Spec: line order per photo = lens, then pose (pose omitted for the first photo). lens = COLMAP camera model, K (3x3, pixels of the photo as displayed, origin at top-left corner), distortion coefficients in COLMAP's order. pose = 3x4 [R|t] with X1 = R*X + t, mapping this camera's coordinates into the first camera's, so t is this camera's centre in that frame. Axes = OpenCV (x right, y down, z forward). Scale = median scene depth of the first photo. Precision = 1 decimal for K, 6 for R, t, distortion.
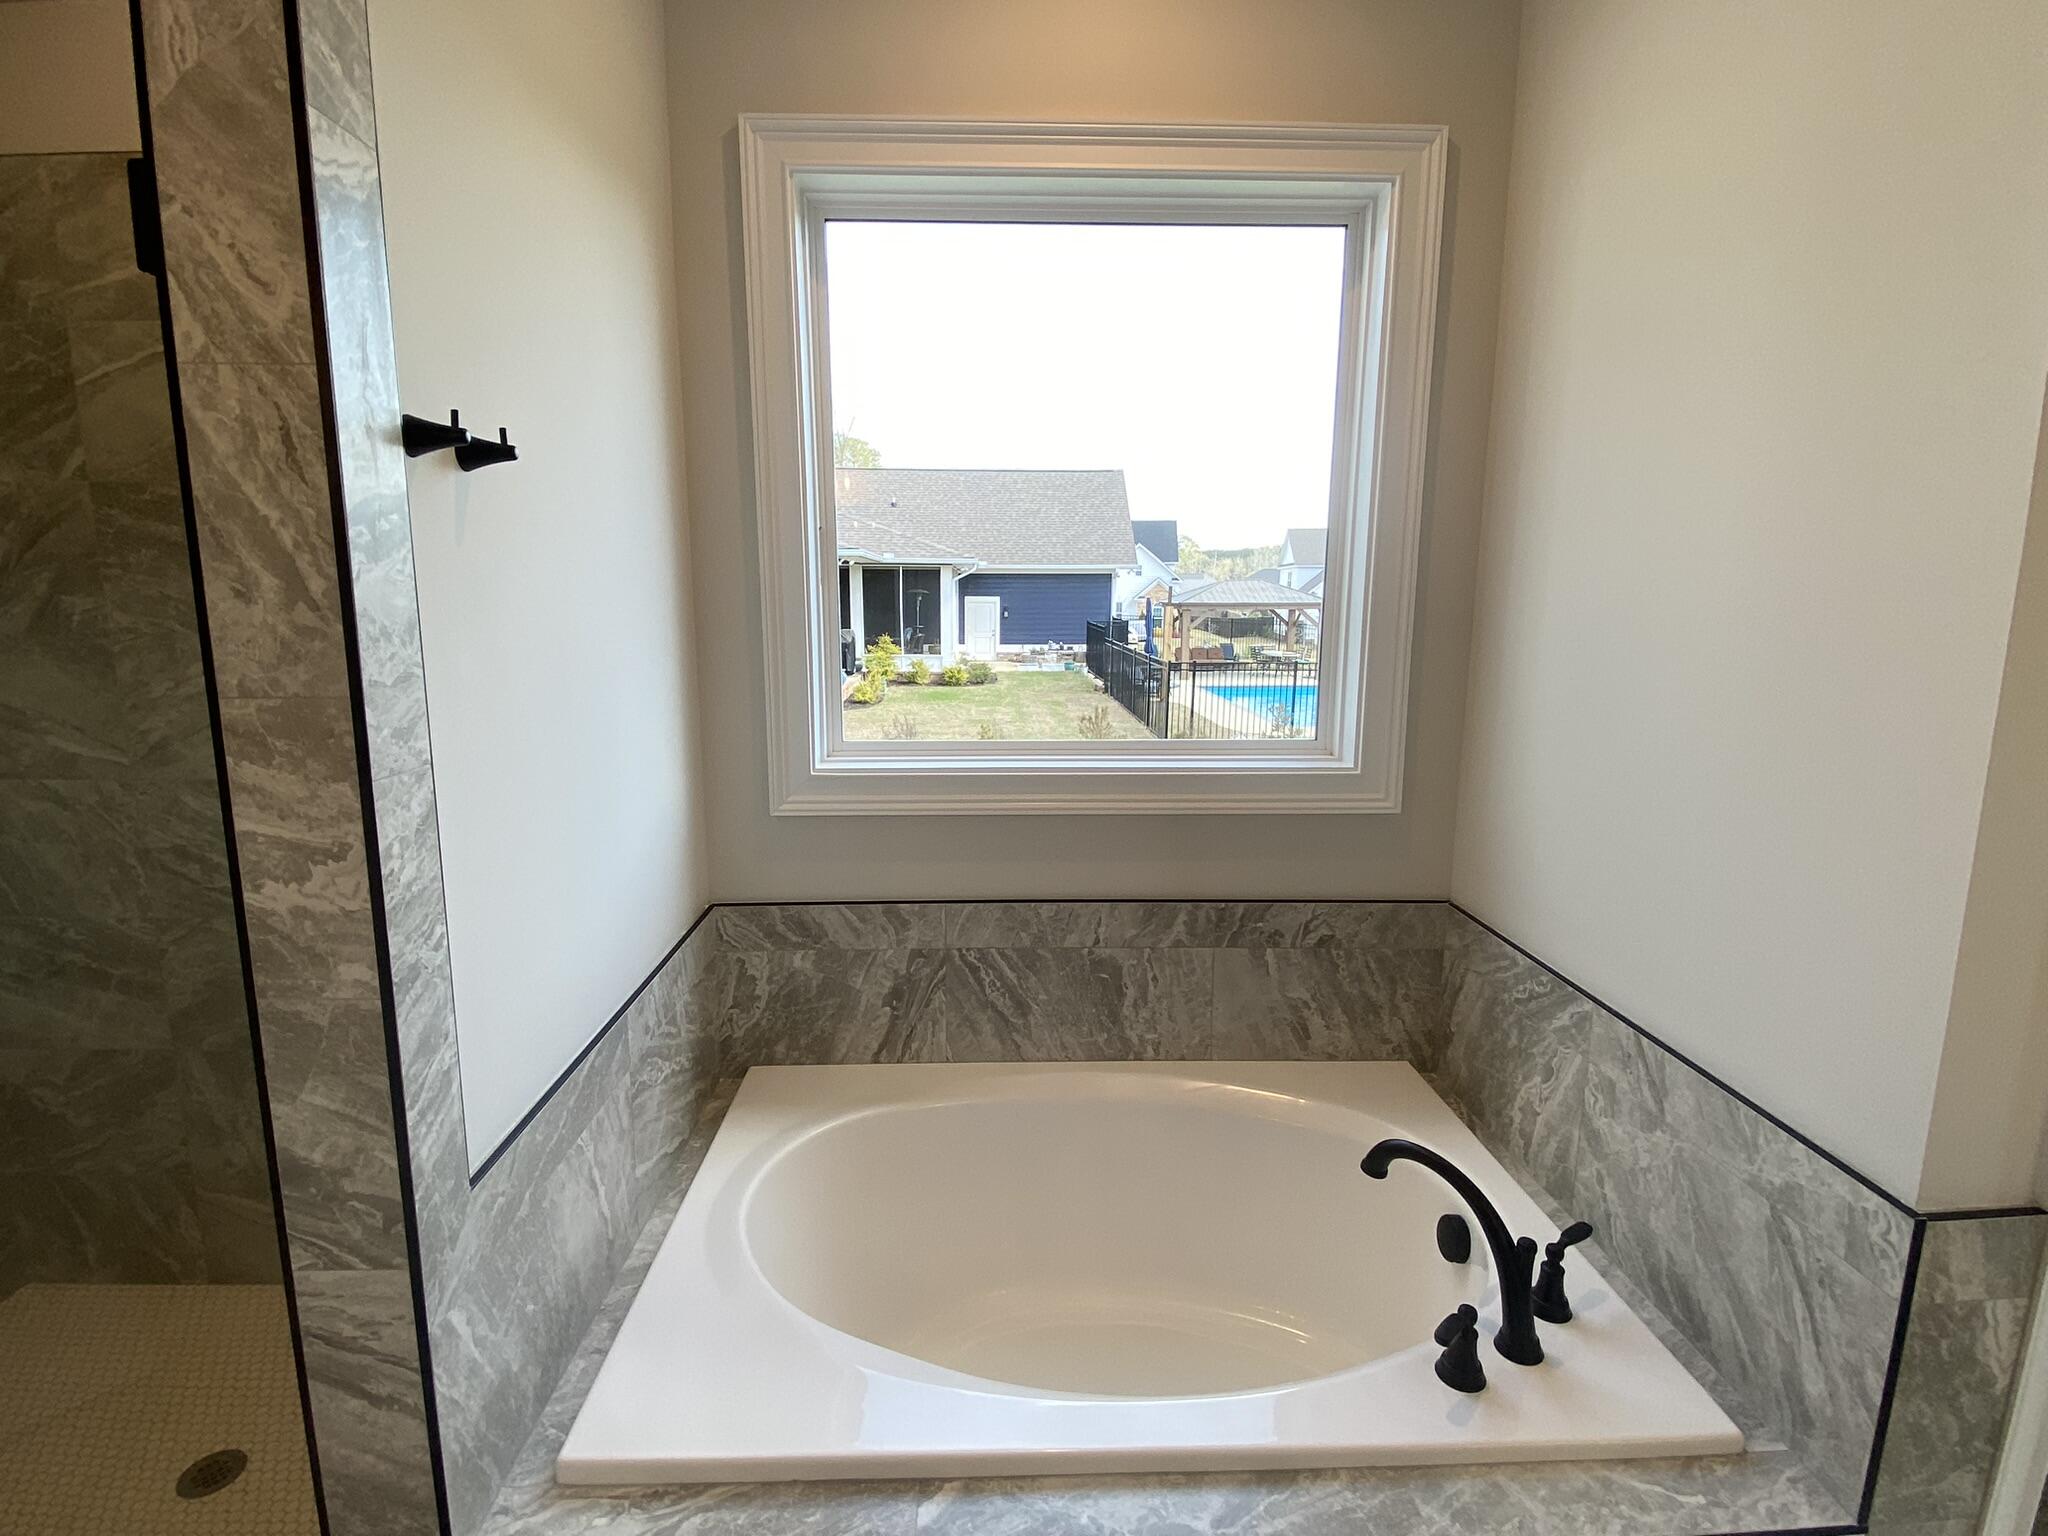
lens RADIAL K [[962.5, 0, 964.4], [0, 962.5, 772.0], [0, 0, 1]] dist [0.040440, -0.033613]
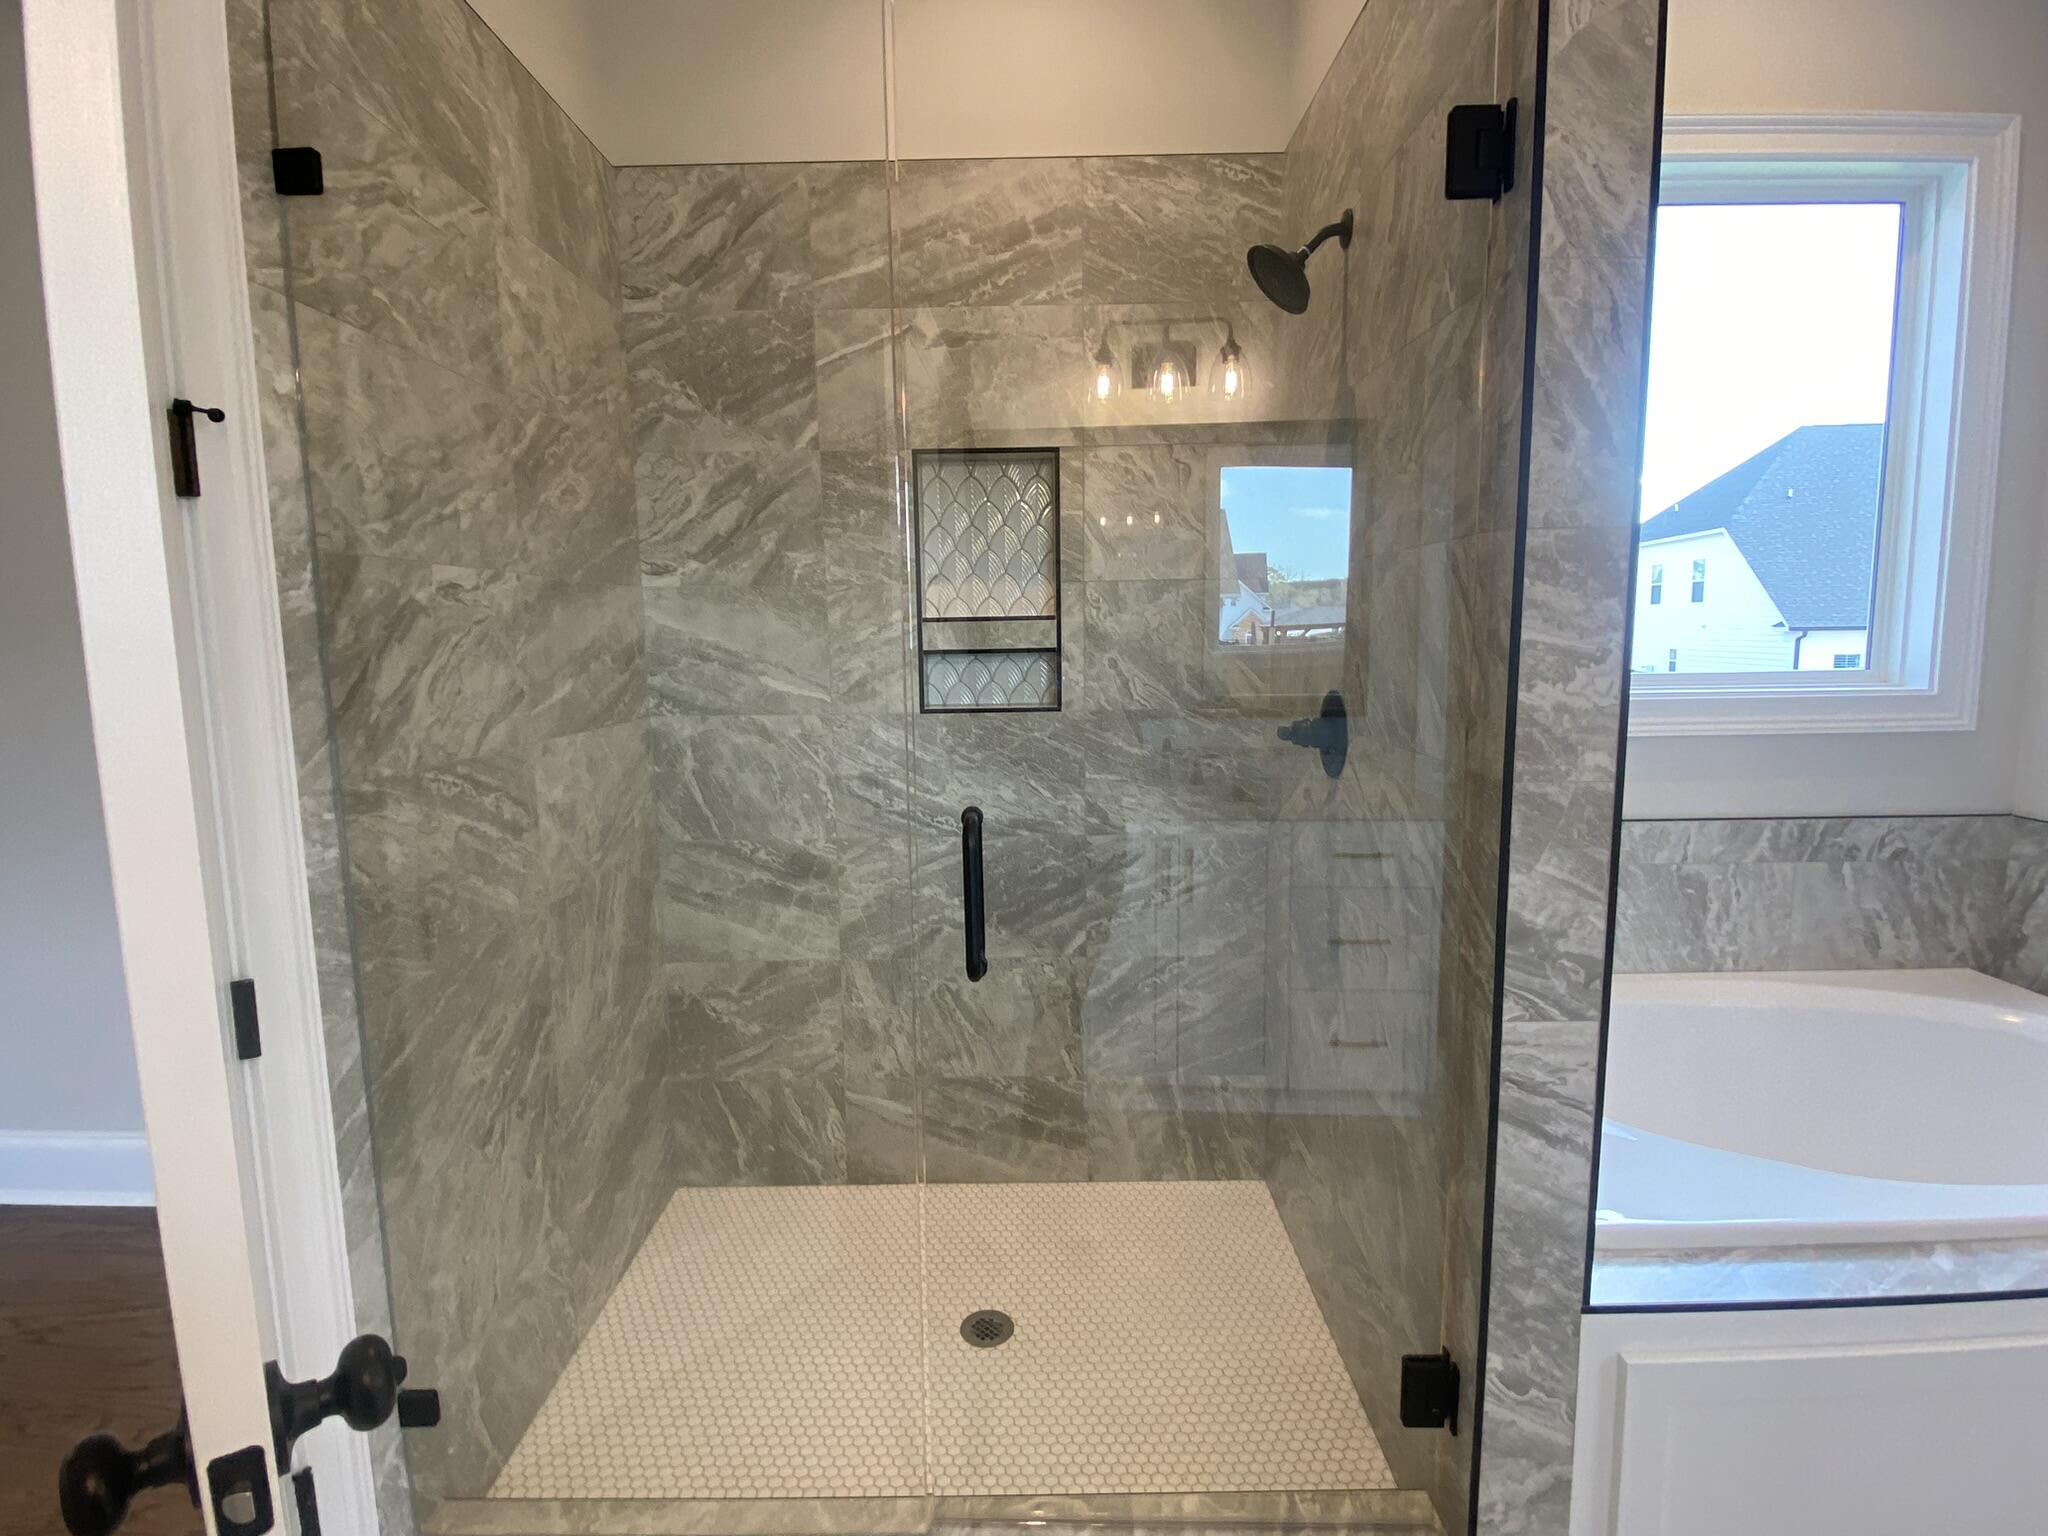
lens RADIAL K [[962.5, 0, 964.4], [0, 962.5, 772.0], [0, 0, 1]] dist [0.040440, -0.033613]
pose [[0.999395, -0.014093, -0.031796, -0.702121], [0.012579, 0.998800, -0.047335, 0.137343], [0.032425, 0.046906, 0.998373, -0.119826]]
